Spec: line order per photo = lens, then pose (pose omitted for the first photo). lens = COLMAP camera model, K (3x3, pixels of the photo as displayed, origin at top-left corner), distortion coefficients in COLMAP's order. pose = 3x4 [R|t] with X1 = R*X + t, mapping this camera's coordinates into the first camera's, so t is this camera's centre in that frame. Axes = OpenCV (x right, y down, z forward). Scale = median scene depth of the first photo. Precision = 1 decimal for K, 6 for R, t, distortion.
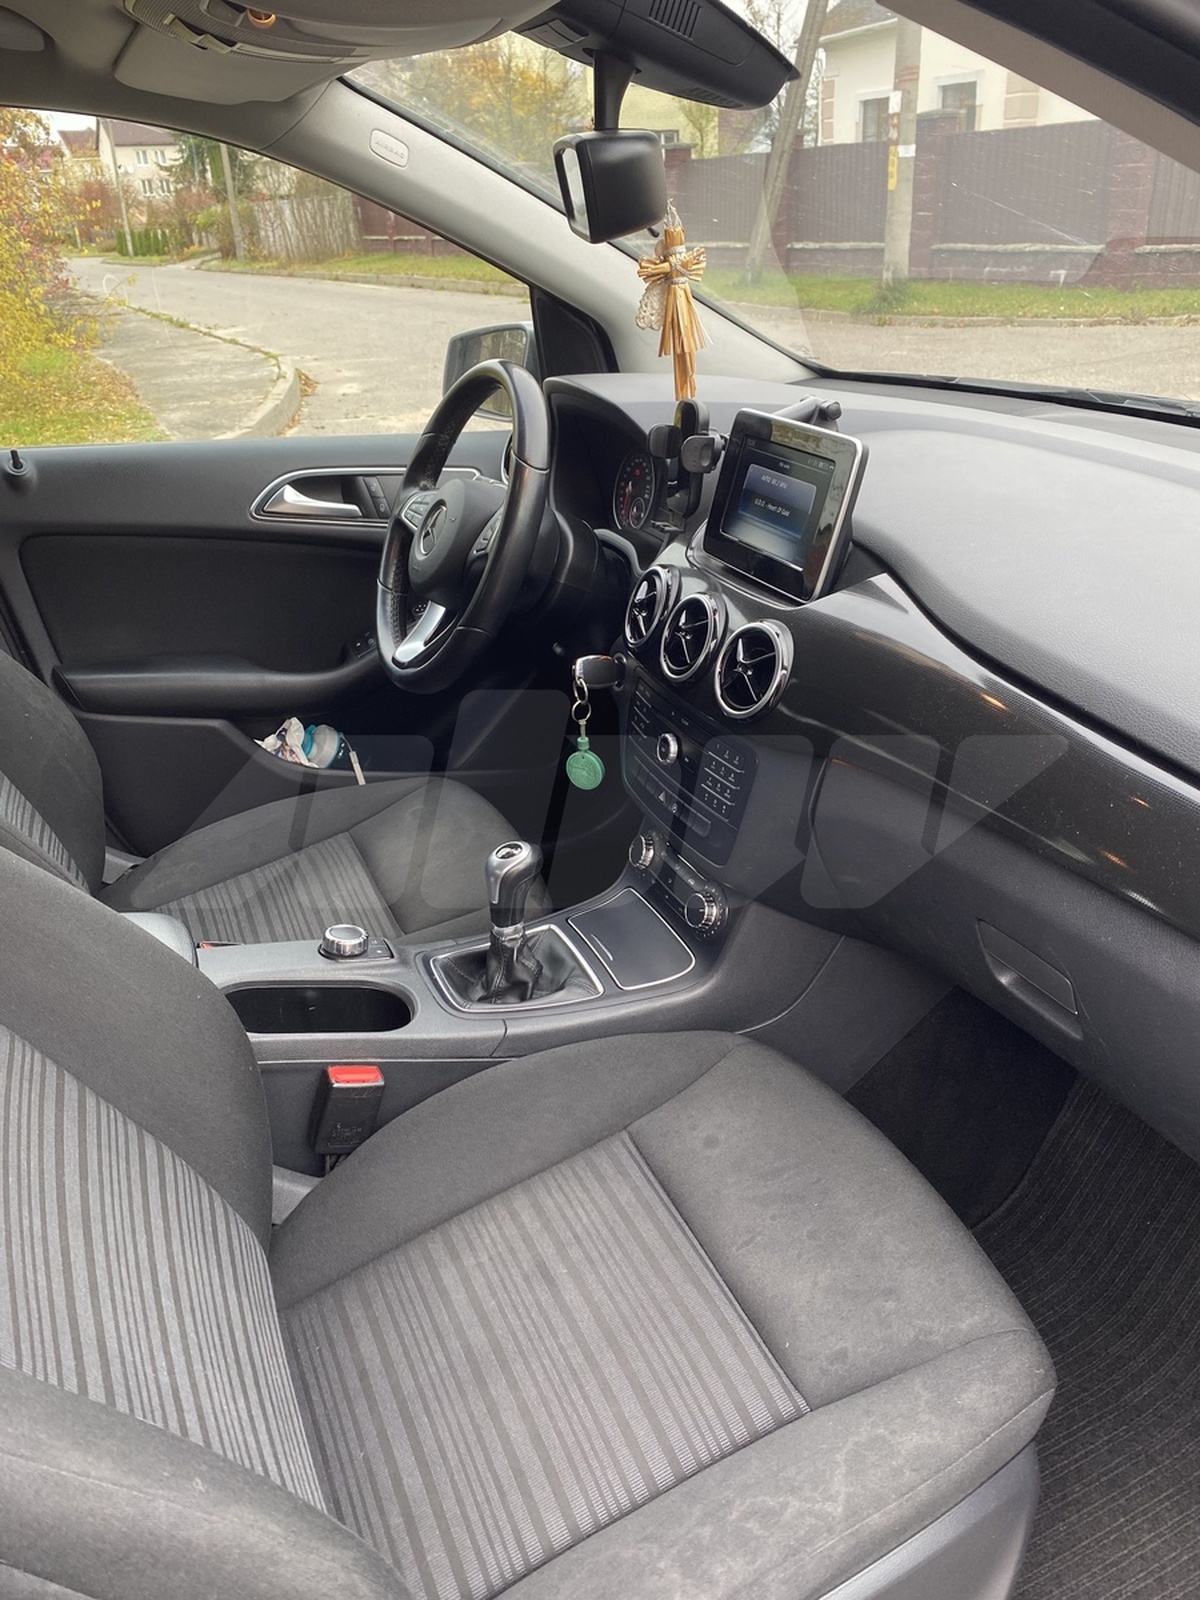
lens RADIAL K [[1211.6, 0, 595.4], [0, 1211.6, 784.9], [0, 0, 1]] dist [0.024198, -0.034443]
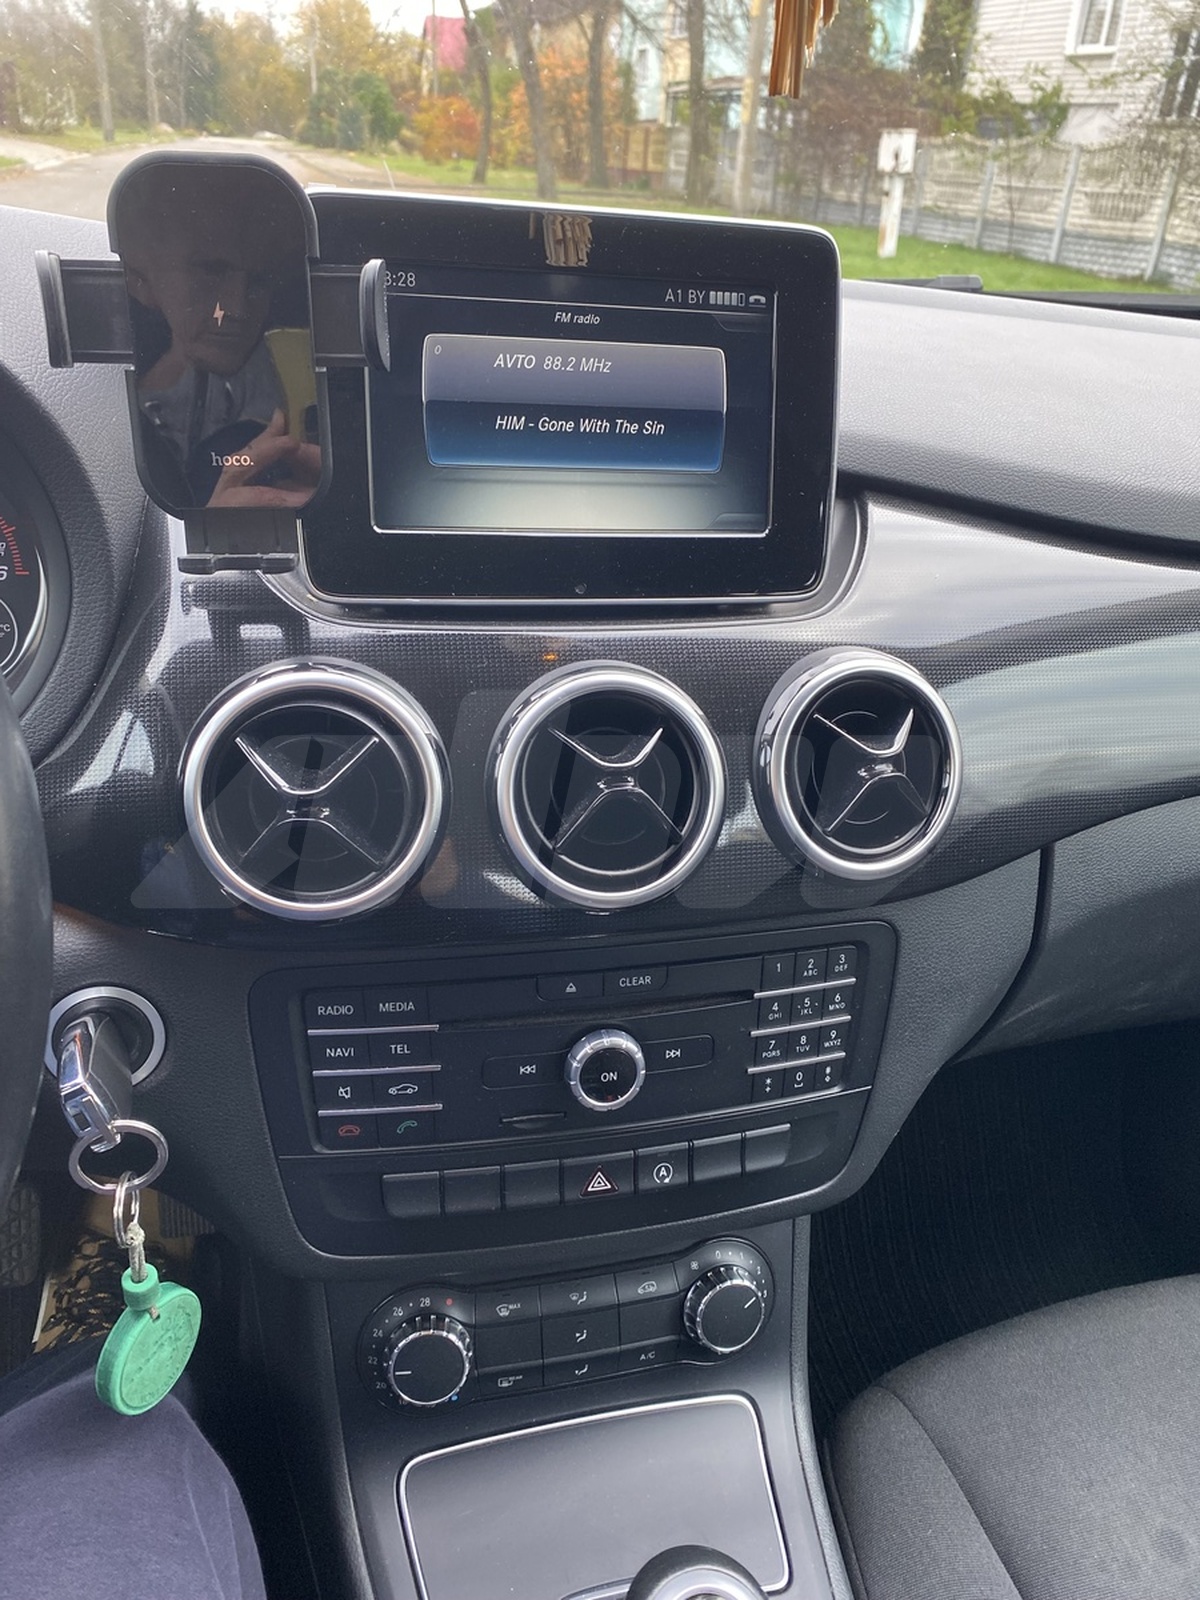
lens RADIAL K [[1211.6, 0, 603.2], [0, 1211.6, 808.6], [0, 0, 1]] dist [0.024198, -0.034443]
pose [[0.127177, -0.393807, 0.910353, -0.281968], [0.350792, 0.876347, 0.330091, -0.247817], [-0.927777, 0.277364, 0.249596, 0.925768]]
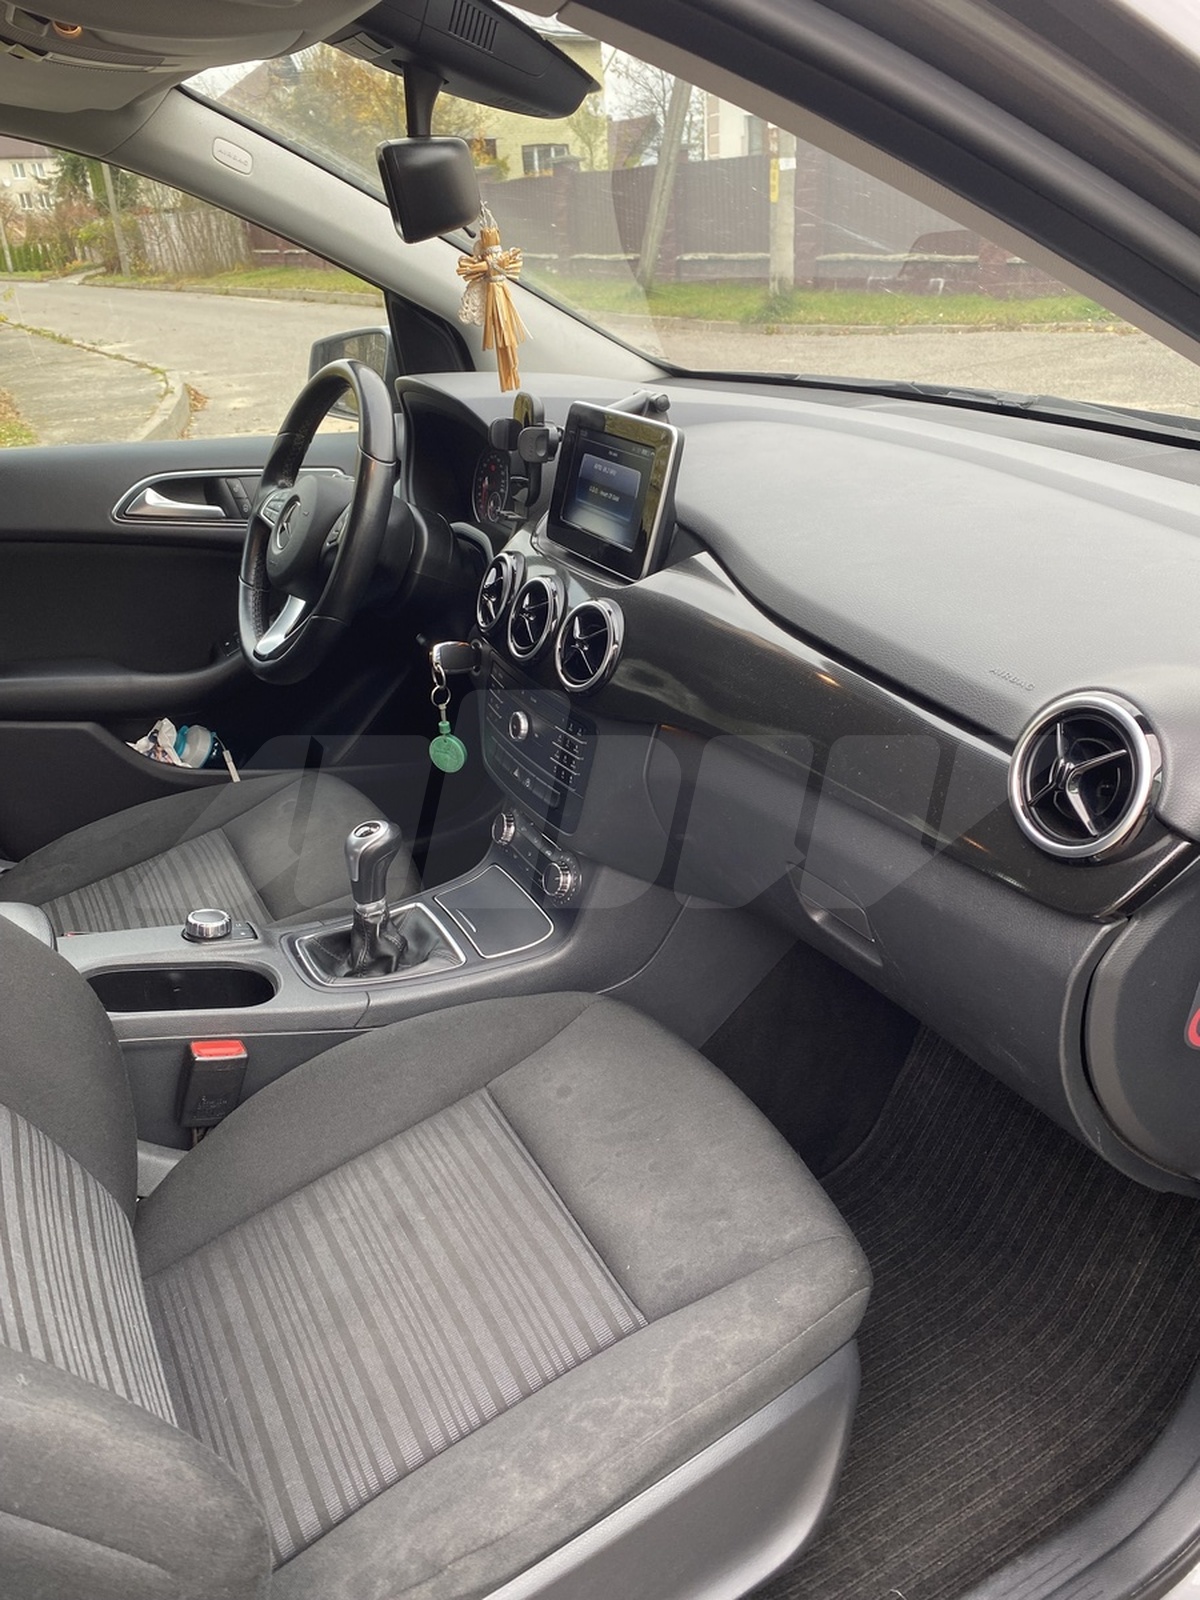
lens RADIAL K [[1211.6, 0, 607.5], [0, 1211.6, 786.2], [0, 0, 1]] dist [0.024198, -0.034443]
pose [[0.996178, -0.039032, 0.078144, 0.054948], [0.039646, 0.999194, -0.006330, 0.032984], [-0.077834, 0.009404, 0.996922, -0.052425]]
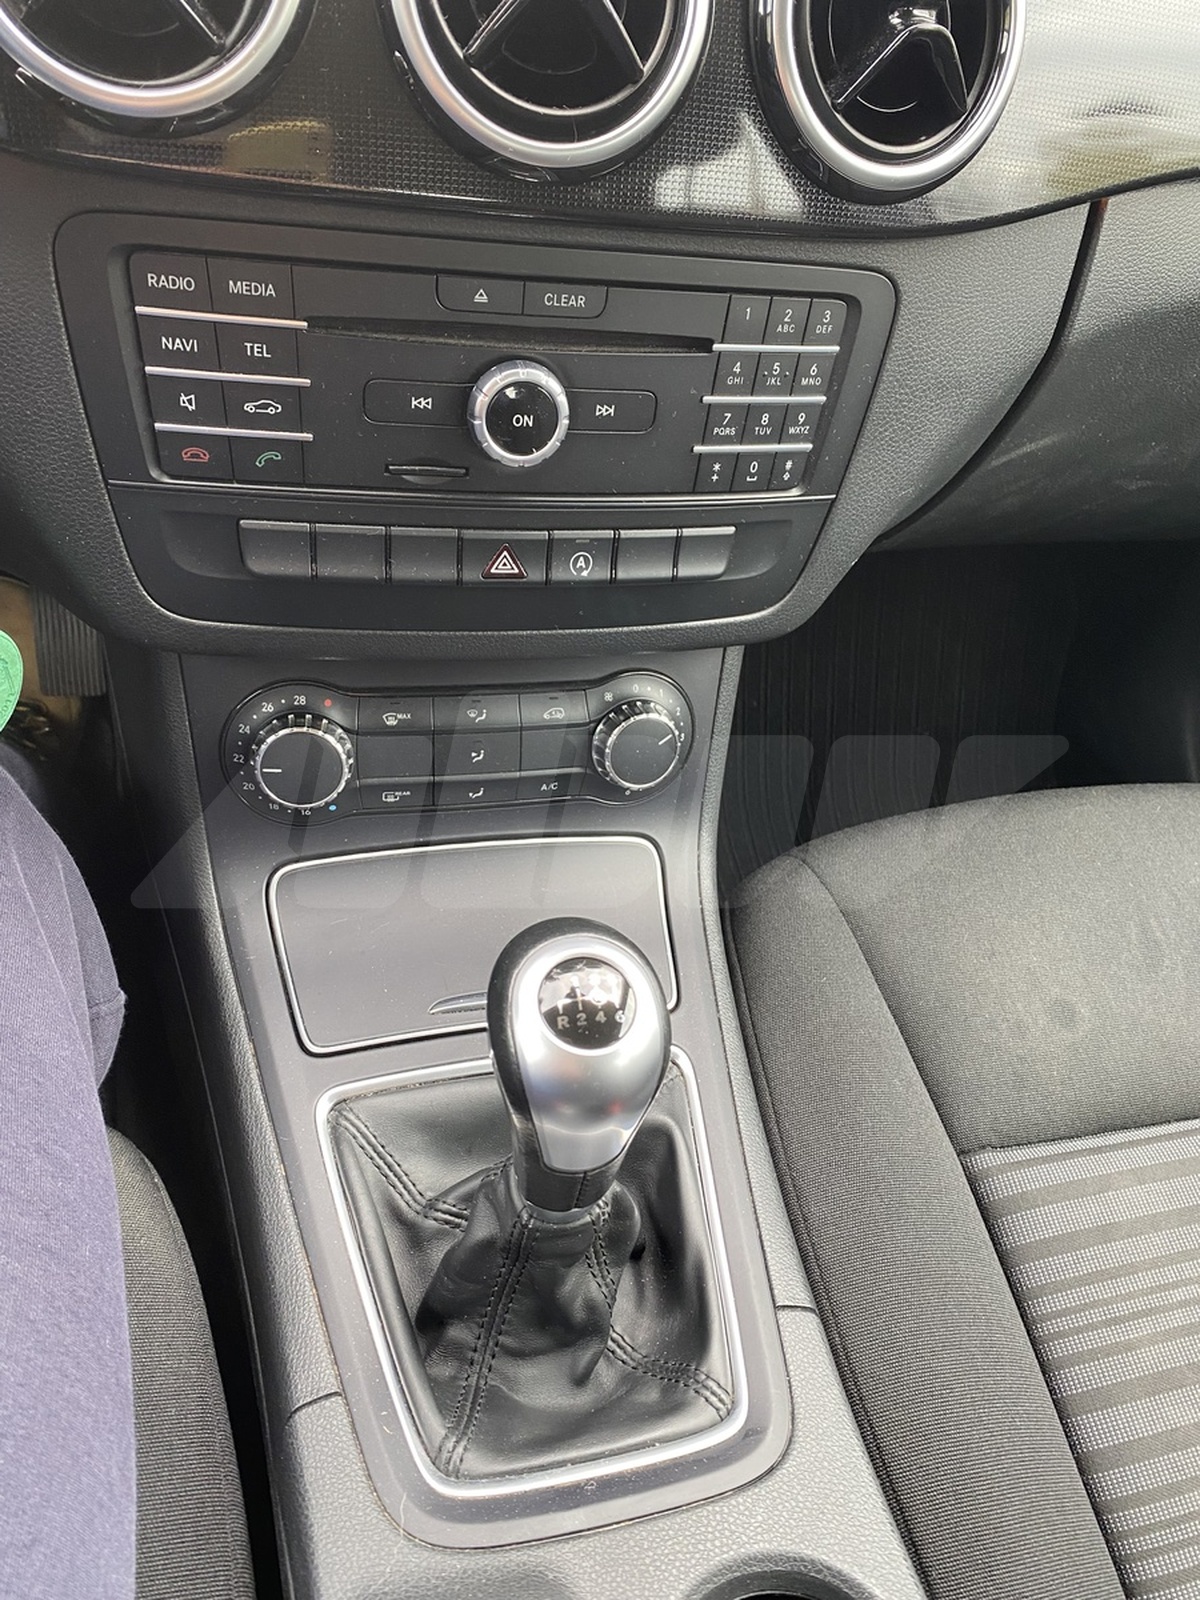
lens RADIAL K [[1211.6, 0, 597.3], [0, 1211.6, 795.6], [0, 0, 1]] dist [0.024198, -0.034443]
pose [[0.131925, -0.646849, 0.751120, -0.255647], [0.263616, 0.753351, 0.602469, -0.148536], [-0.955564, 0.118526, 0.269906, 0.955317]]
